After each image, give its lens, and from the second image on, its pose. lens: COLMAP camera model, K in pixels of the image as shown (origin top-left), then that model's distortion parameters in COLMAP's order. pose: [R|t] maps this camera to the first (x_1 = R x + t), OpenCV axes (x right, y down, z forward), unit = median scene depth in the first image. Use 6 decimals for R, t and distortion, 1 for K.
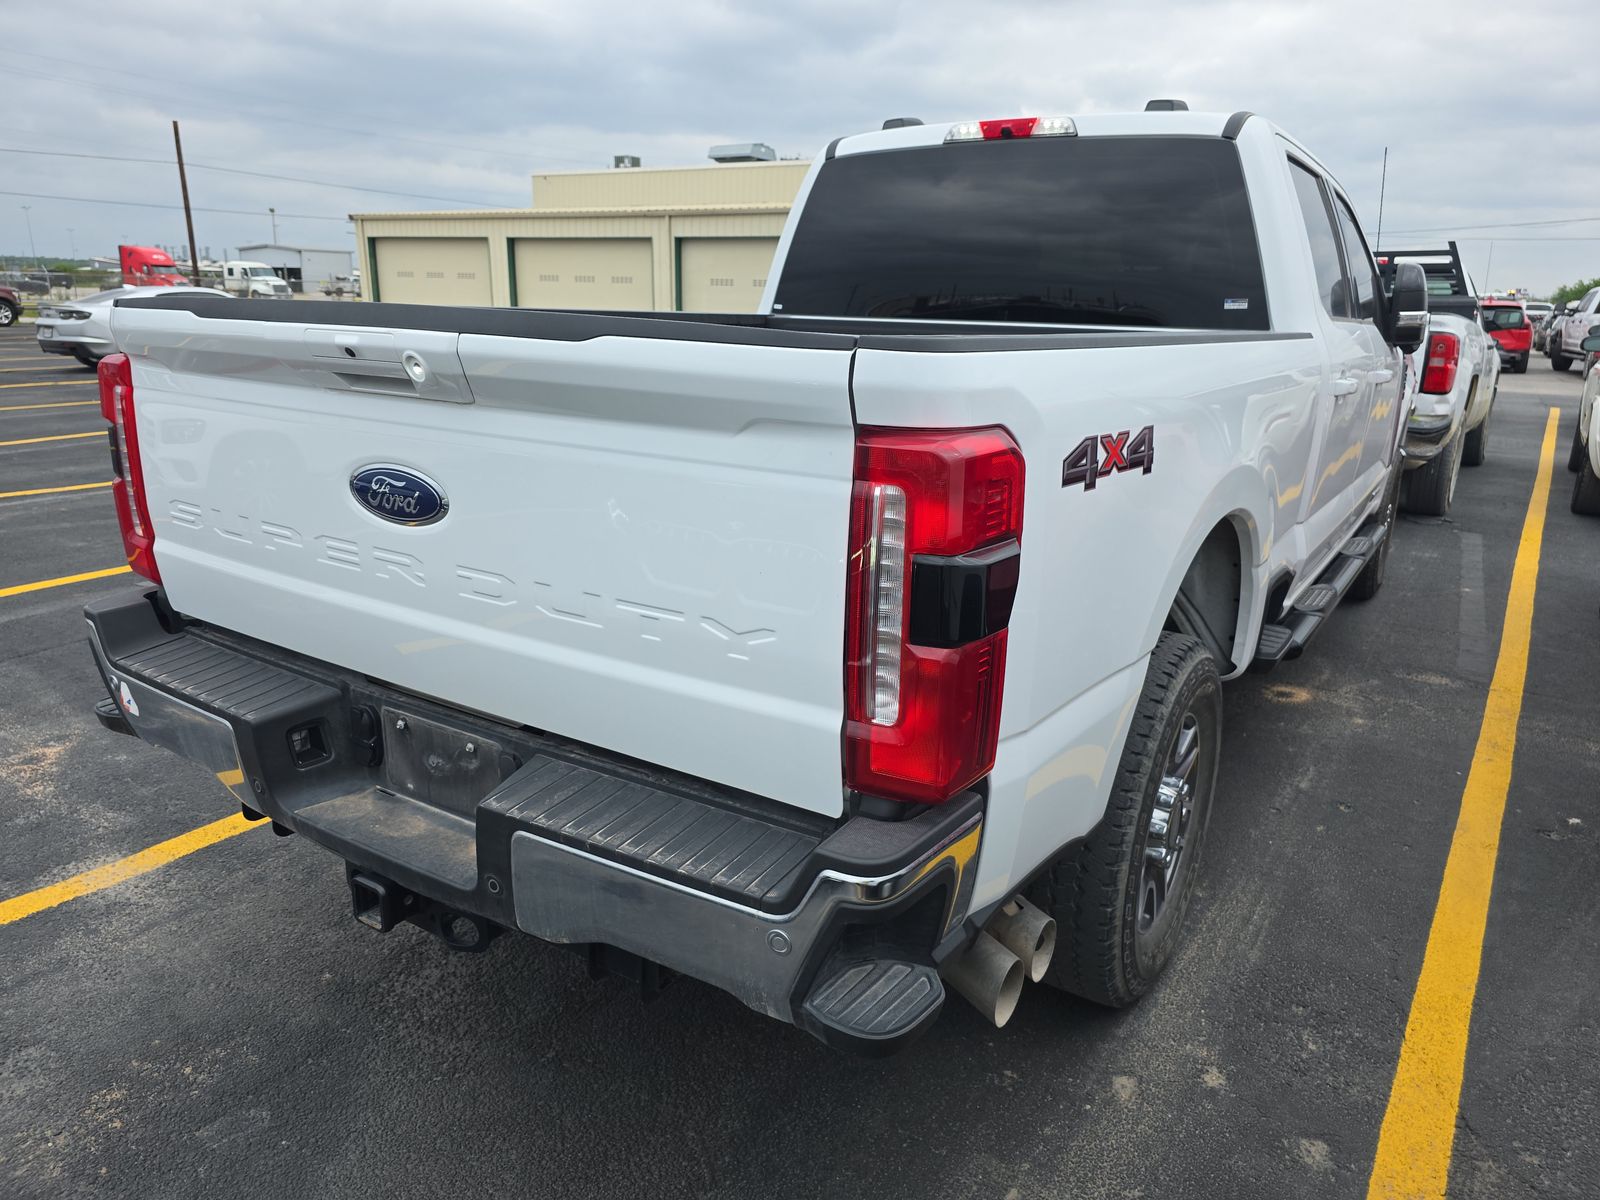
lens RADIAL K [[1084.7, 0, 798.8], [0, 1084.7, 612.7], [0, 0, 1]] dist [0.038341, -0.033755]
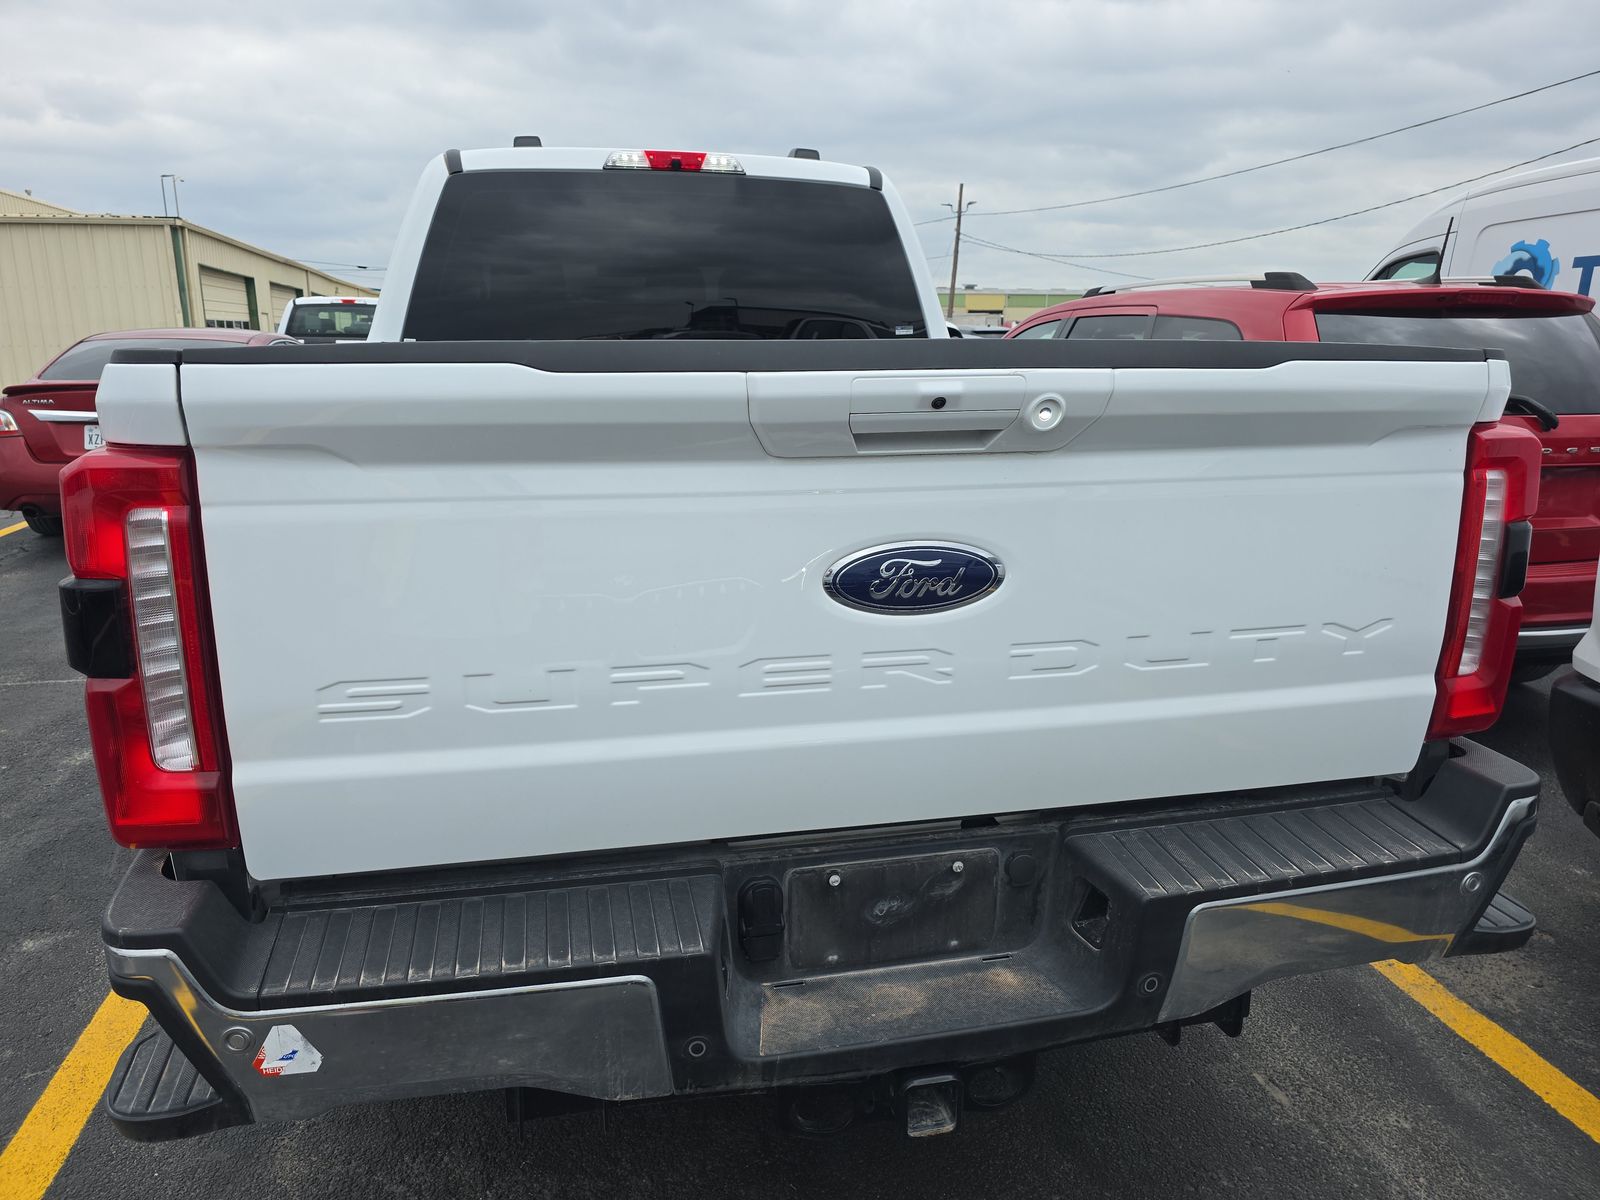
lens RADIAL K [[1084.7, 0, 797.6], [0, 1084.7, 592.9], [0, 0, 1]] dist [0.038341, -0.033755]
pose [[0.701471, -0.183199, 0.688750, -0.862385], [0.212436, 0.976215, 0.043302, -0.132807], [-0.680301, 0.115941, 0.723704, 0.431132]]
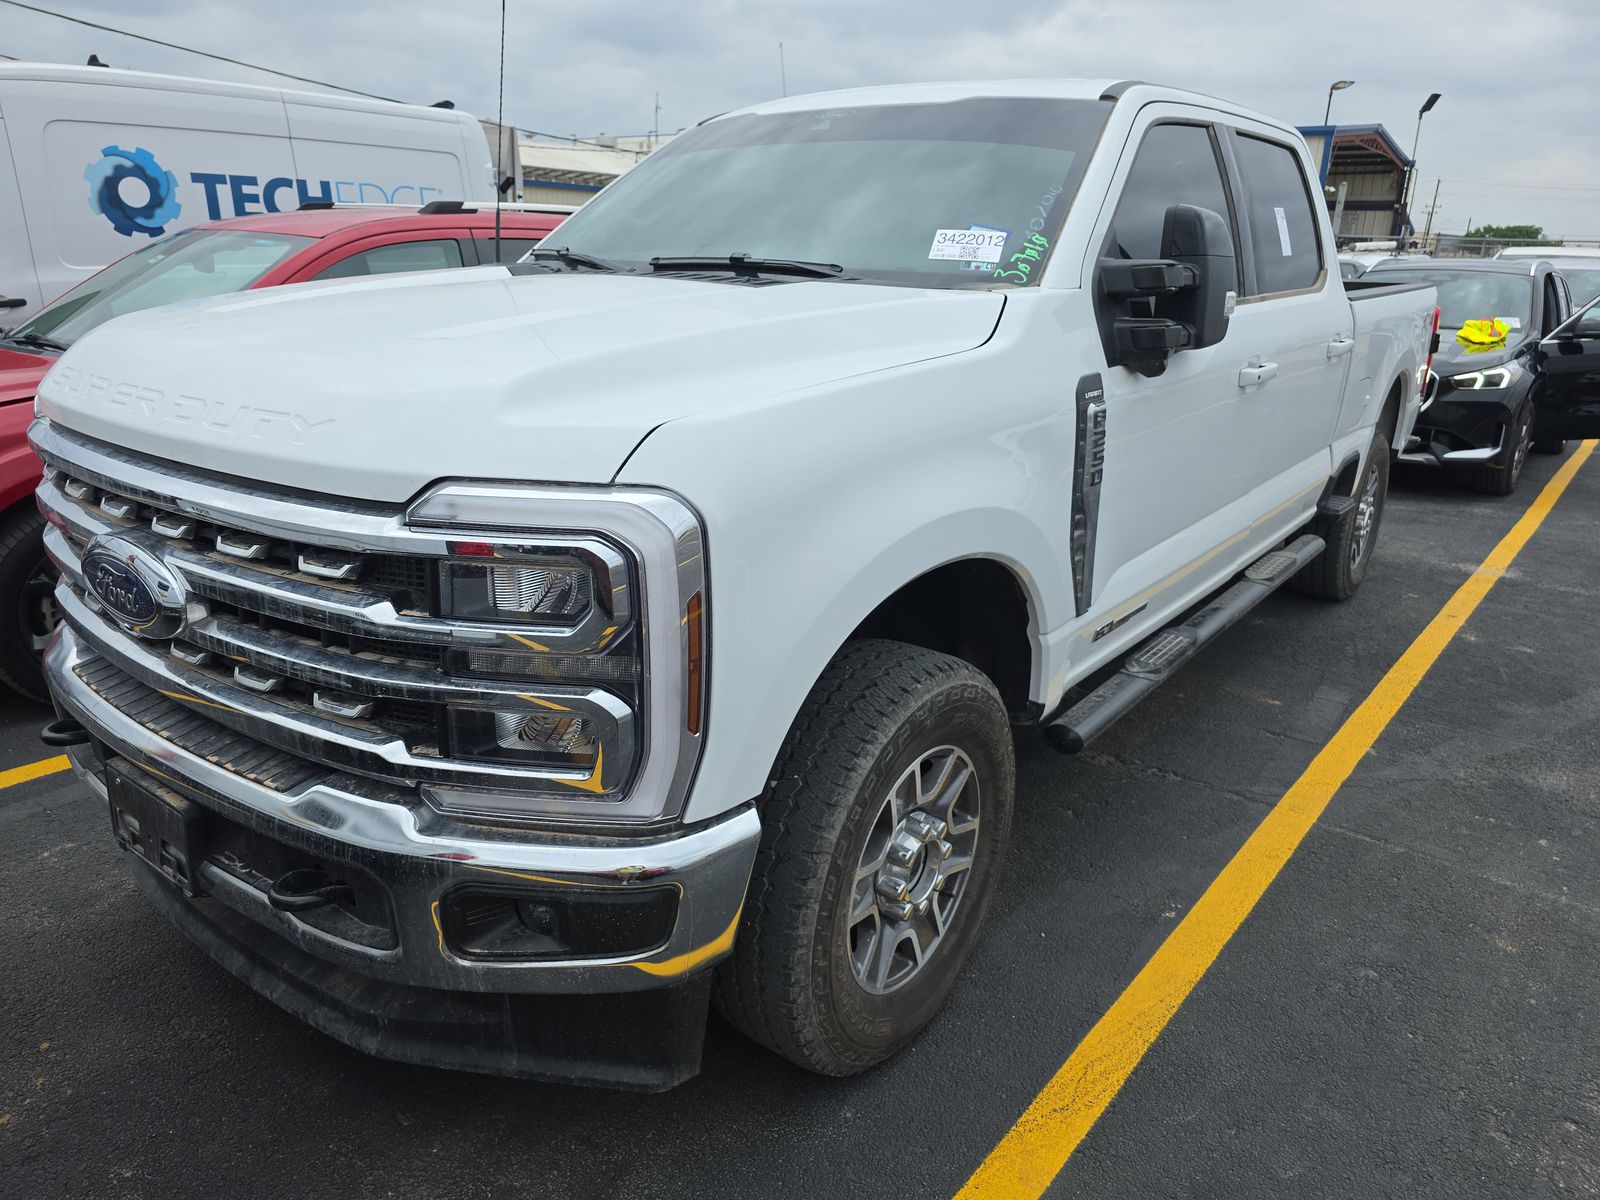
lens RADIAL K [[1084.7, 0, 796.7], [0, 1084.7, 598.9], [0, 0, 1]] dist [0.038341, -0.033755]
pose [[-0.995570, -0.068789, 0.064092, 0.755890], [-0.021091, 0.827715, 0.560752, -1.246182], [-0.091623, 0.556917, -0.825499, 4.218423]]
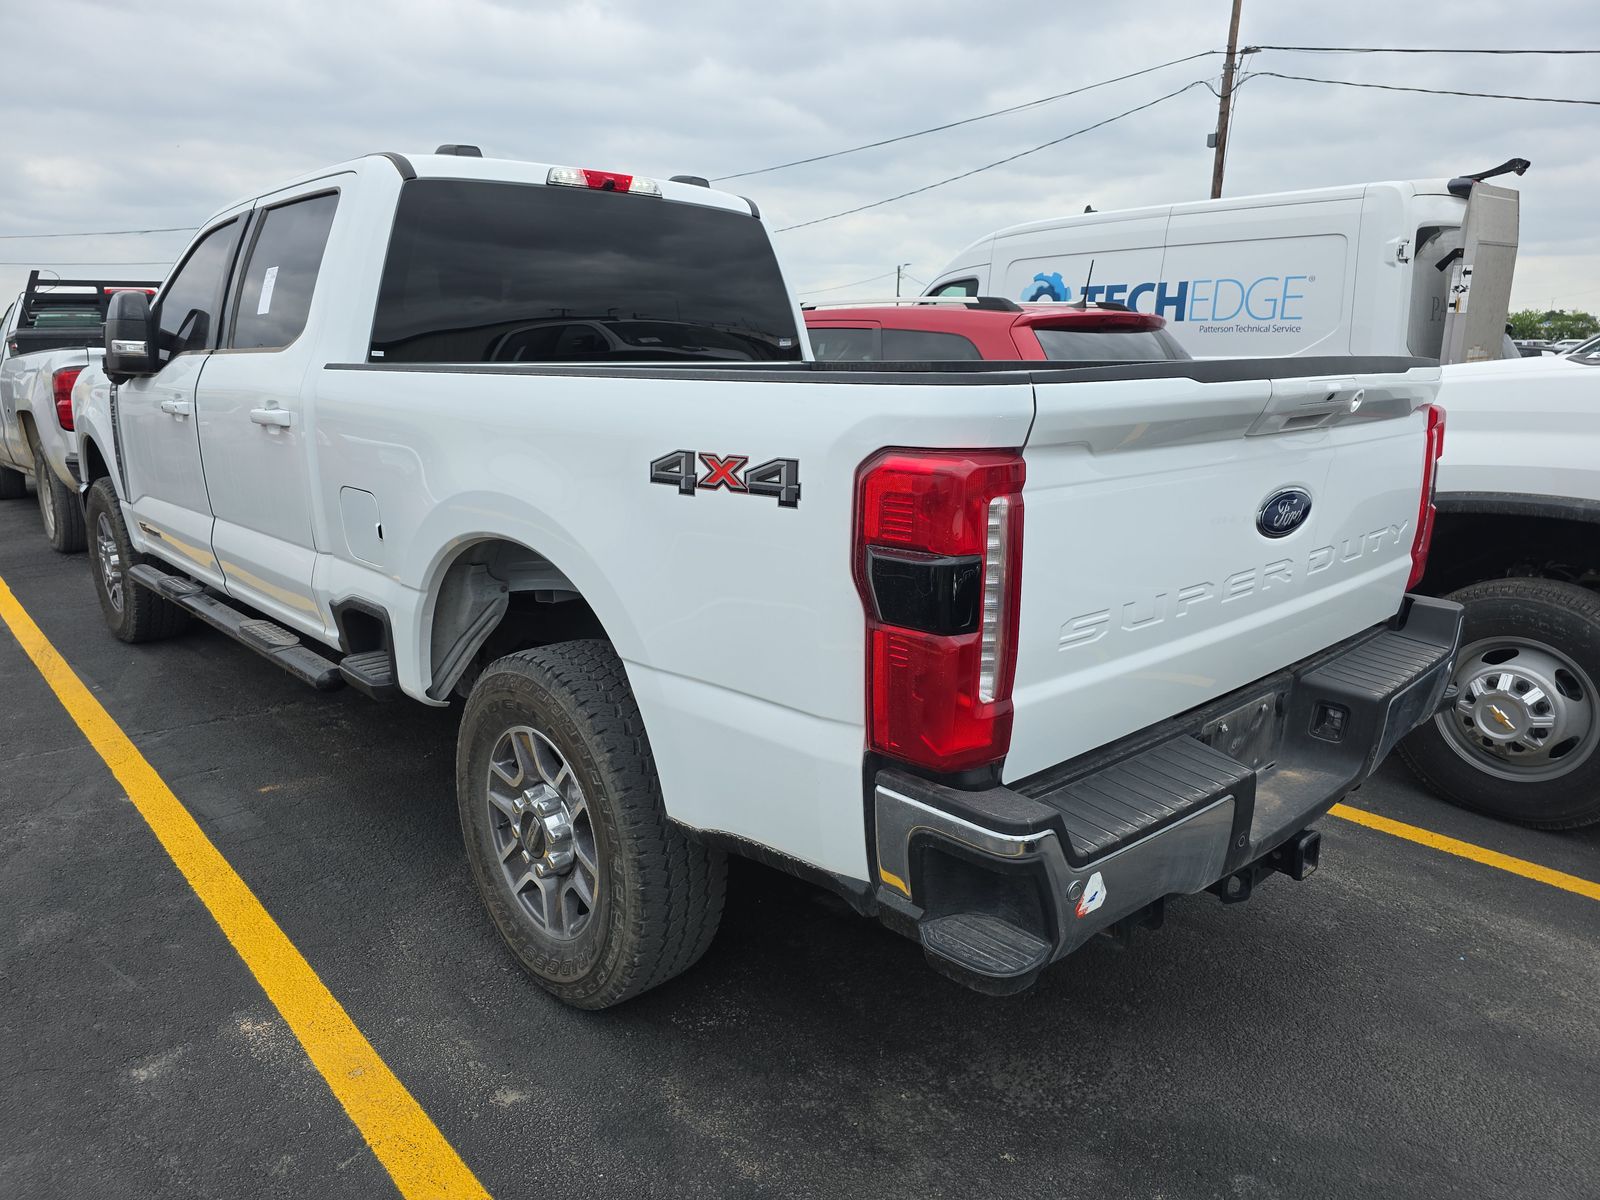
lens RADIAL K [[1084.7, 0, 802.1], [0, 1084.7, 600.1], [0, 0, 1]] dist [0.038341, -0.033755]
pose [[0.244710, -0.245487, 0.938005, -1.493873], [0.273491, 0.945612, 0.176128, -0.341562], [-0.930226, 0.213436, 0.298539, 1.047265]]
